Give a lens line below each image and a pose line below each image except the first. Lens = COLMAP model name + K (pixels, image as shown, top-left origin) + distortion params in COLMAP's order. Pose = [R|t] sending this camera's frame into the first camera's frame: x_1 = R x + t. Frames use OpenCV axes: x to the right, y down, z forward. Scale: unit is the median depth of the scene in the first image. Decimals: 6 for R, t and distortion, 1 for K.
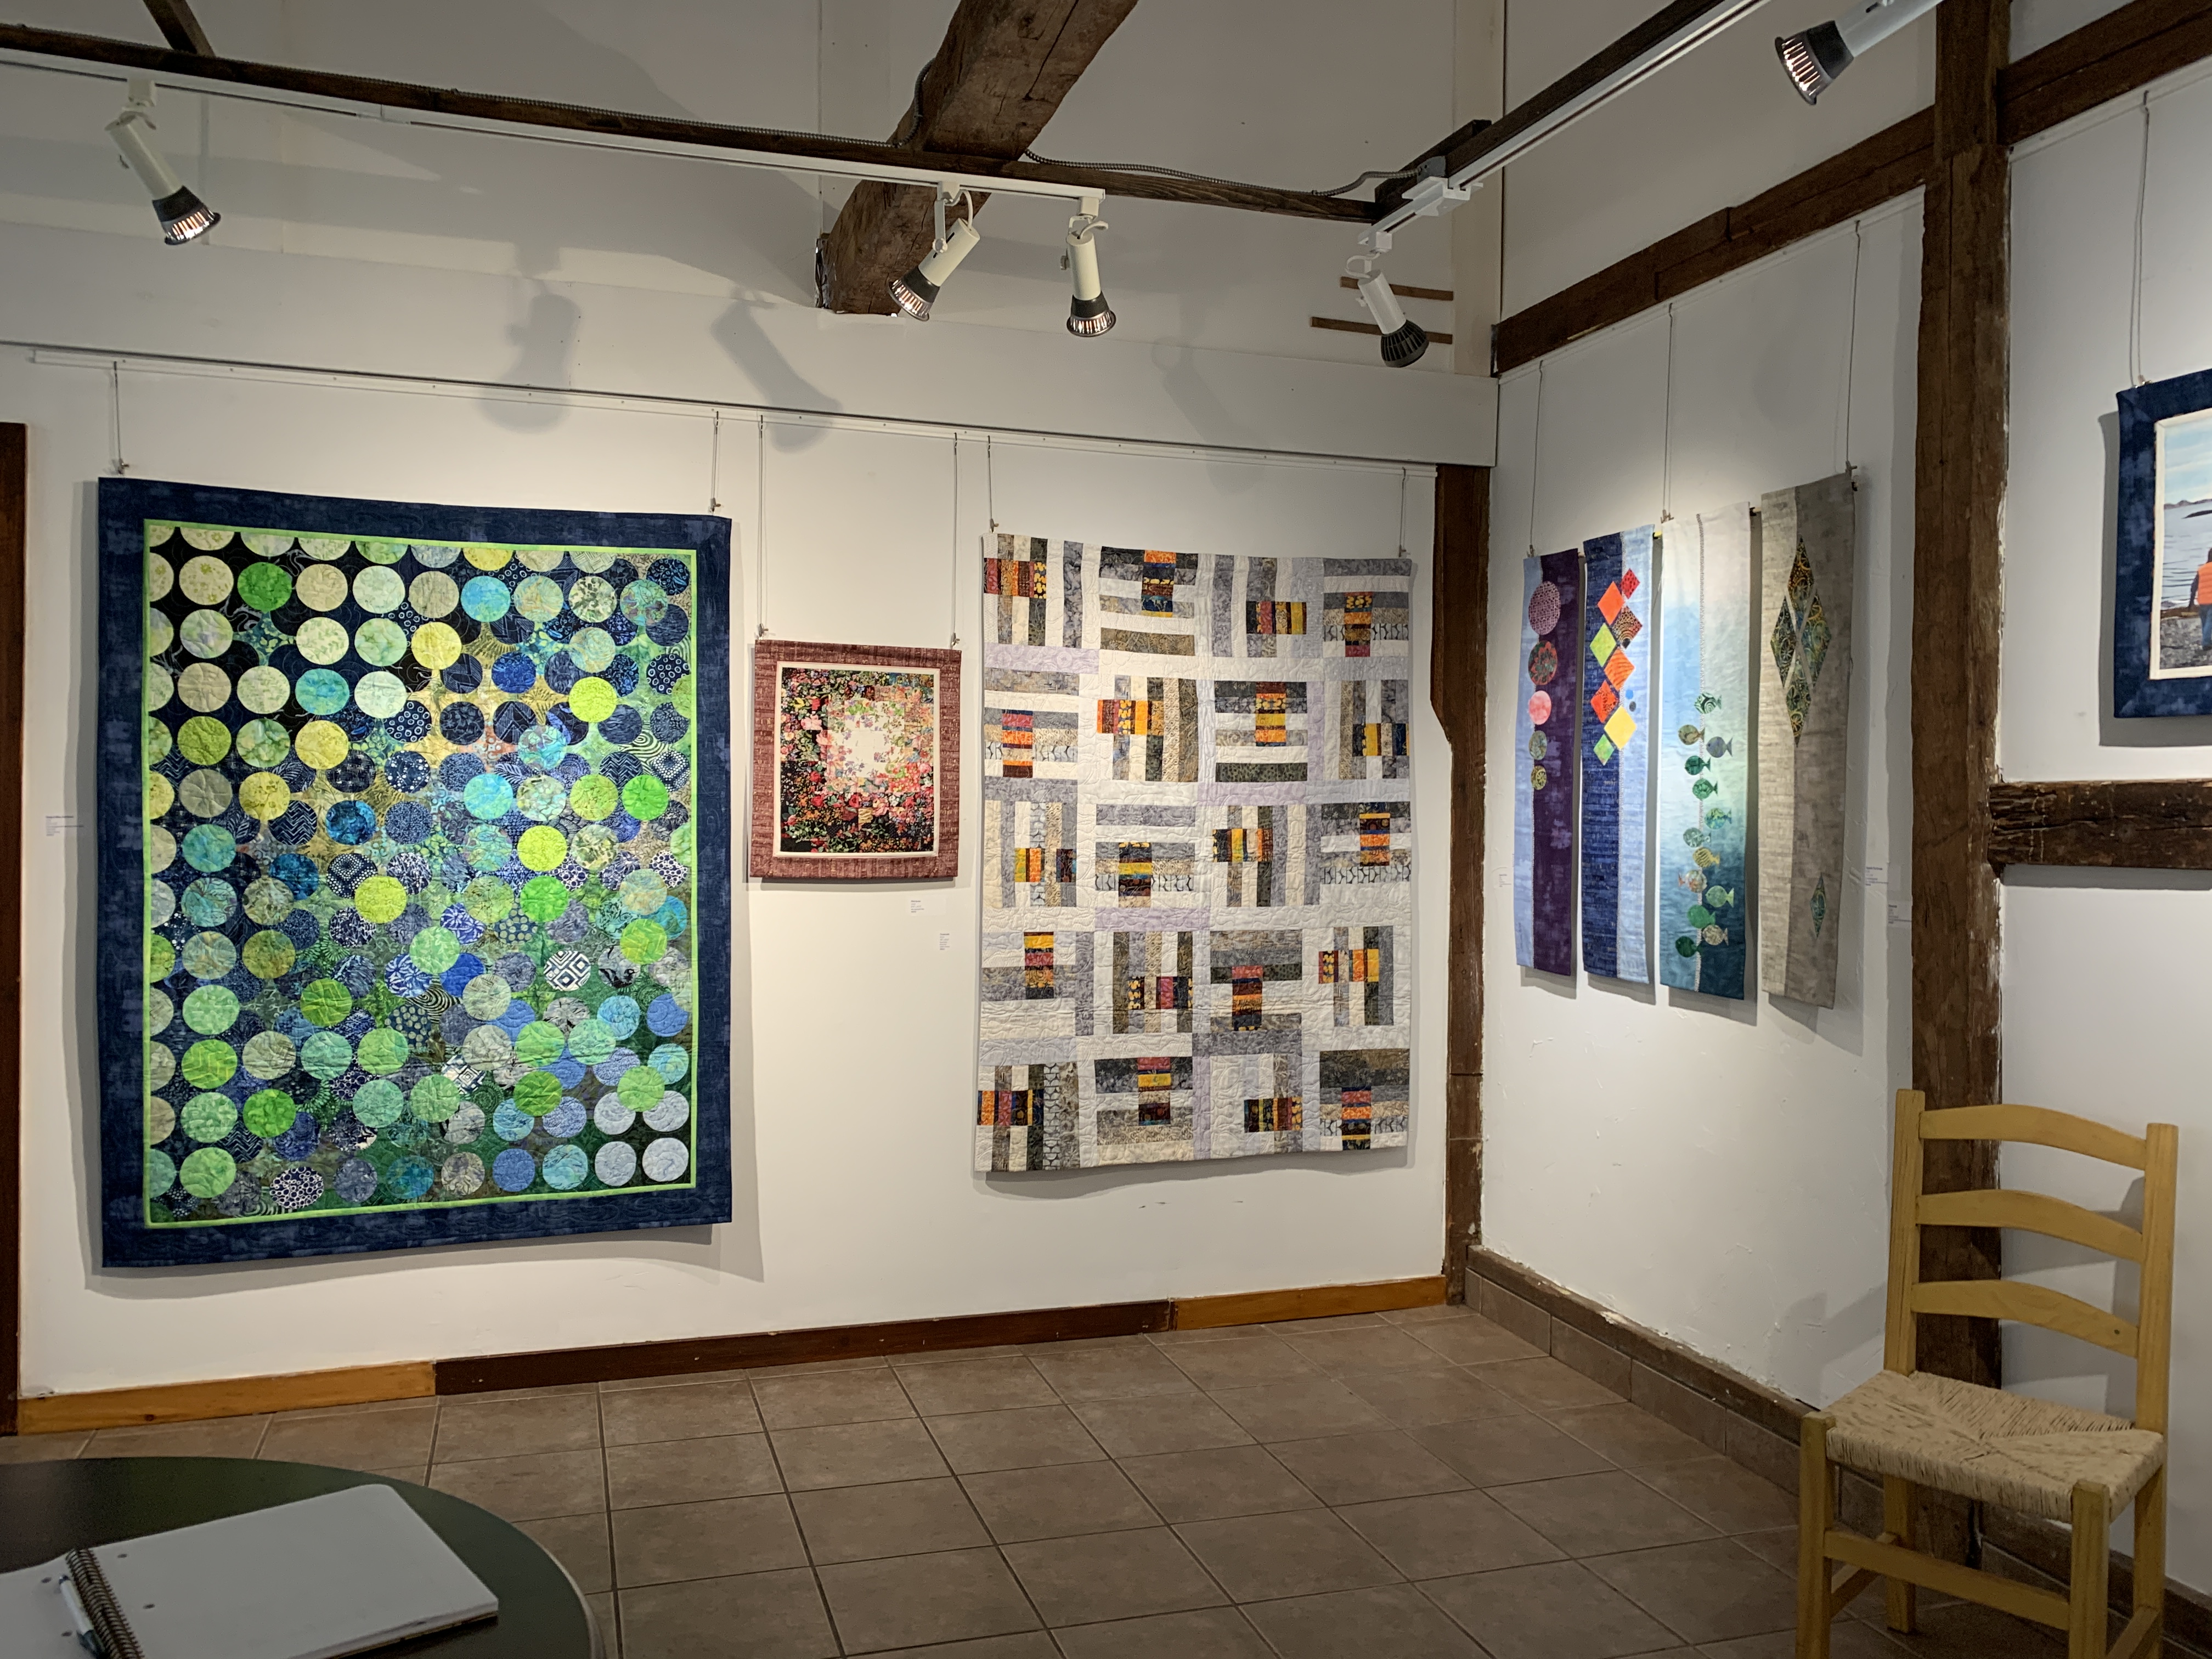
lens RADIAL K [[1701.2, 0, 1106.8], [0, 1701.2, 808.9], [0, 0, 1]] dist [0.003633, -0.002966]
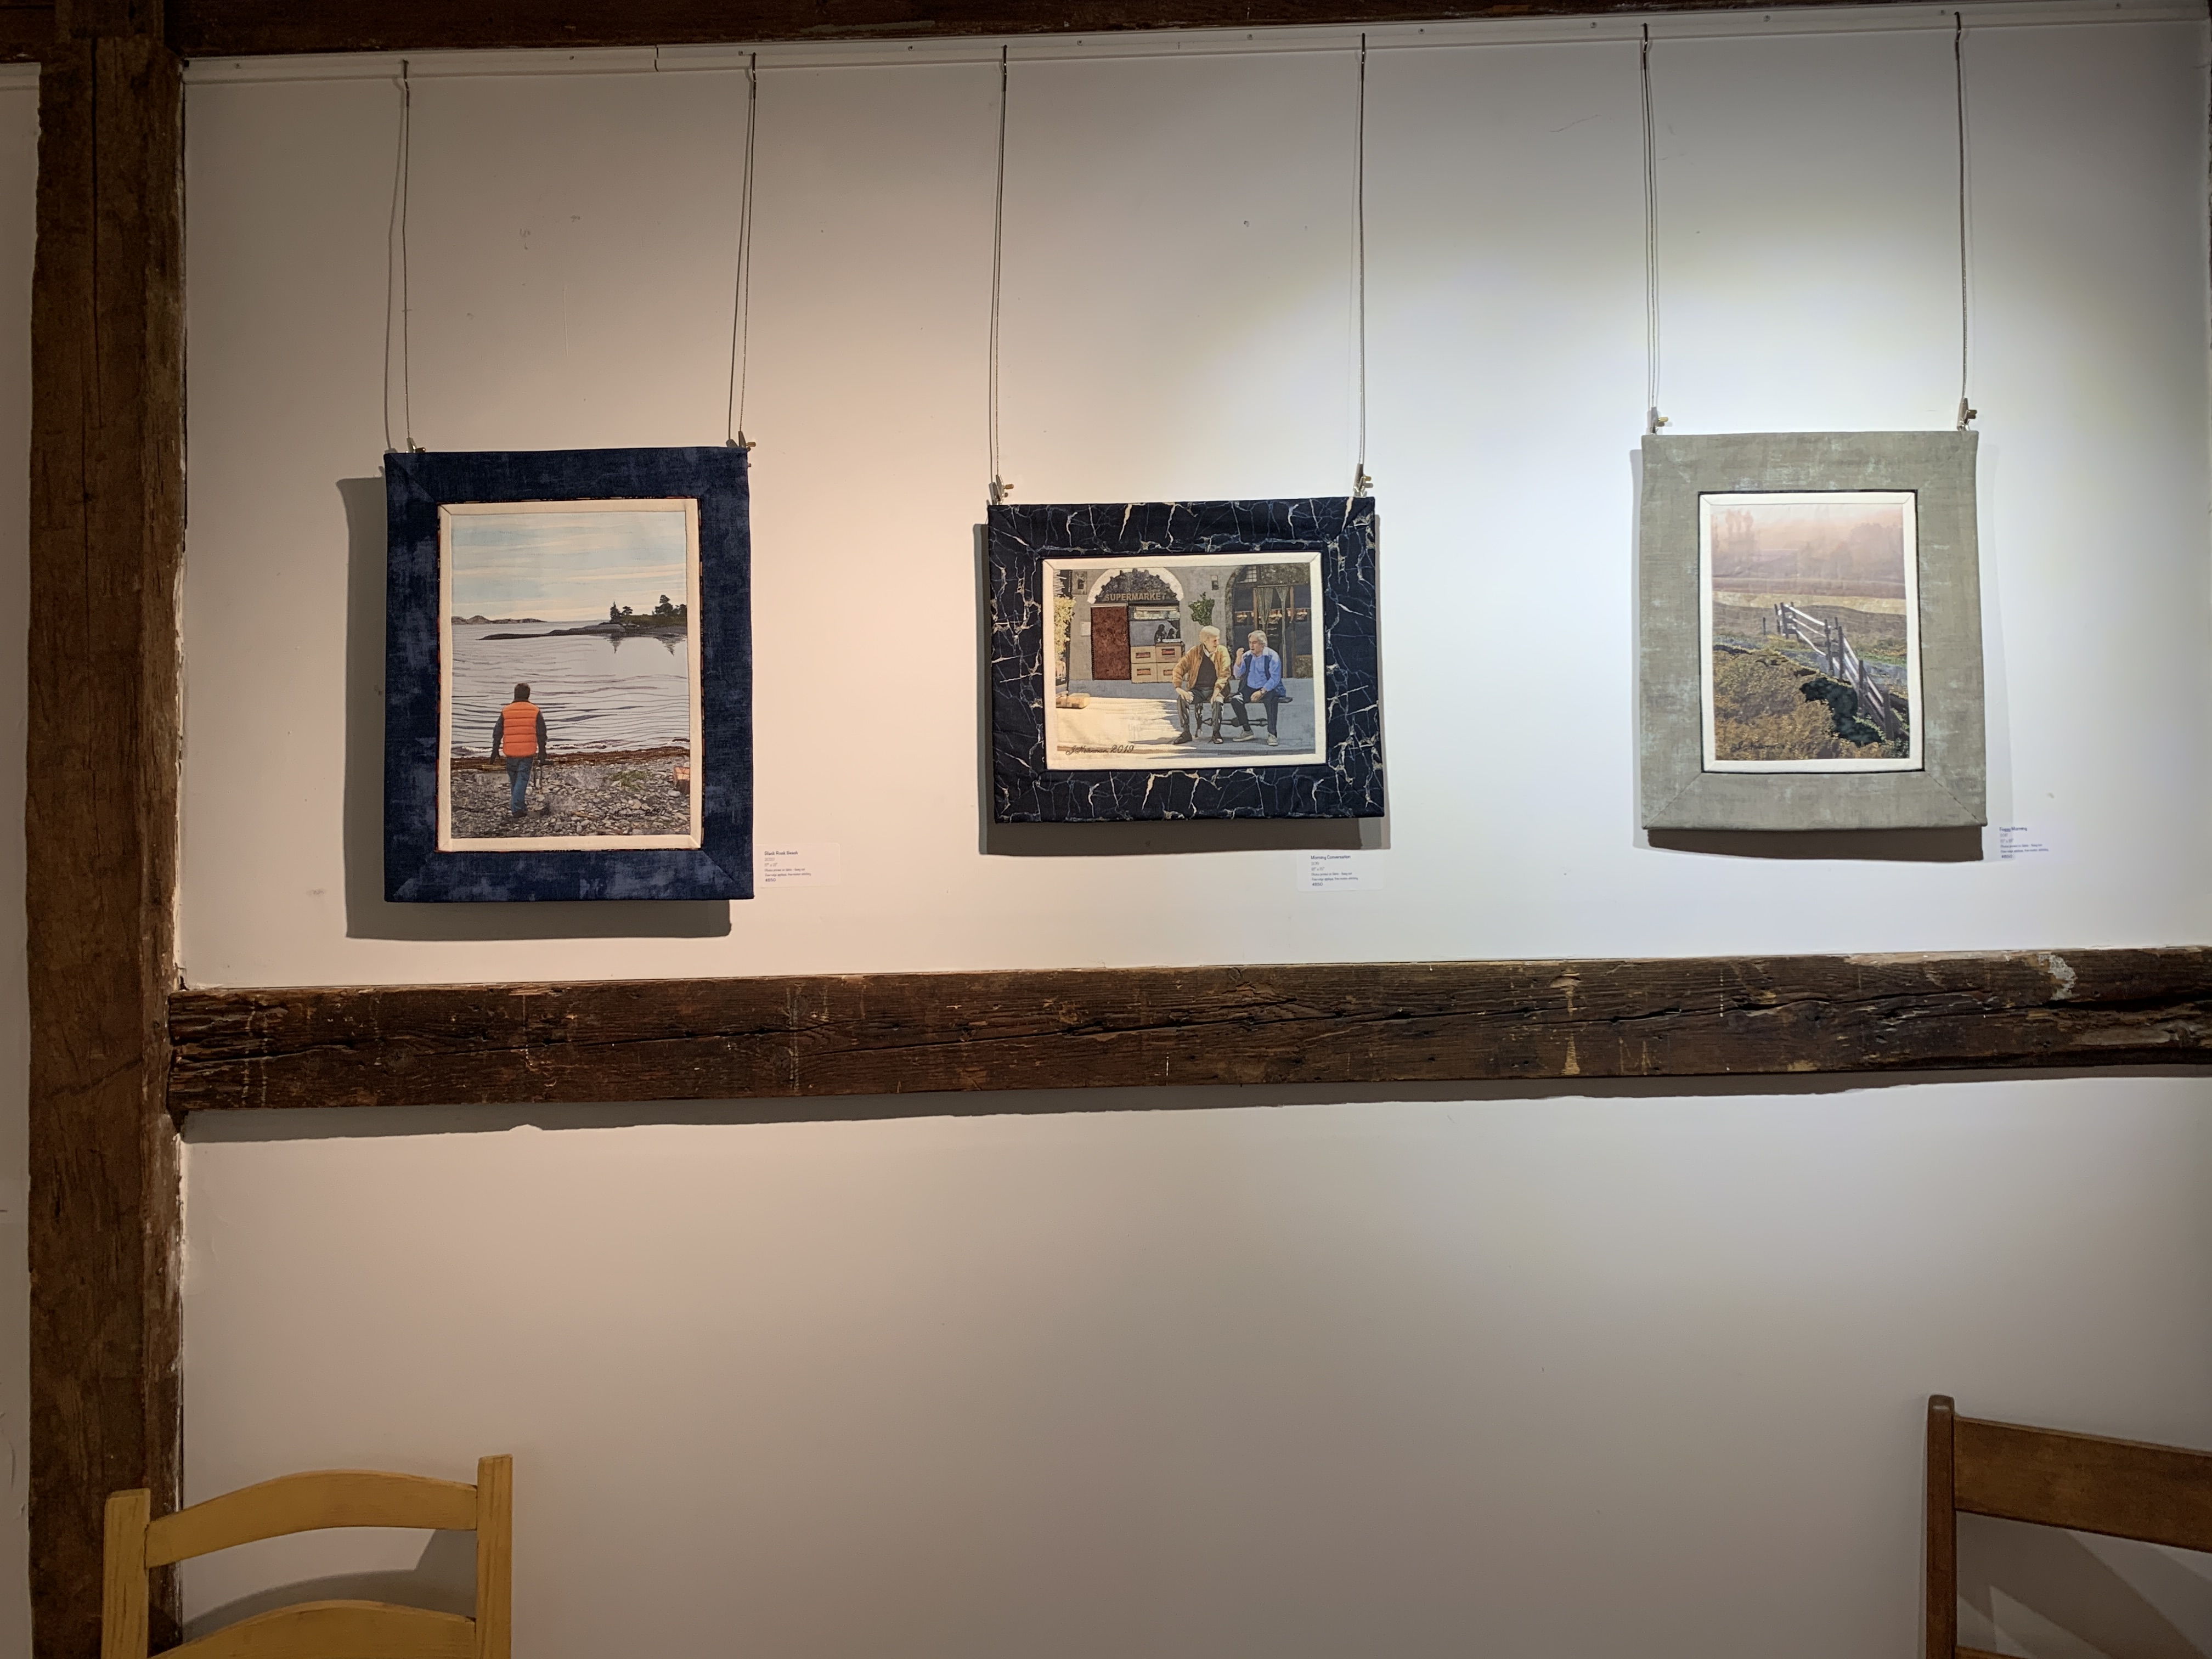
lens RADIAL K [[1772.6, 0, 1108.6], [0, 1772.6, 819.3], [0, 0, 1]] dist [0.008466, -0.003179]
pose [[0.336226, 0.019402, 0.941581, -0.012491], [0.018580, 0.999457, -0.027229, -0.056804], [-0.941598, 0.026650, 0.335683, 0.419491]]
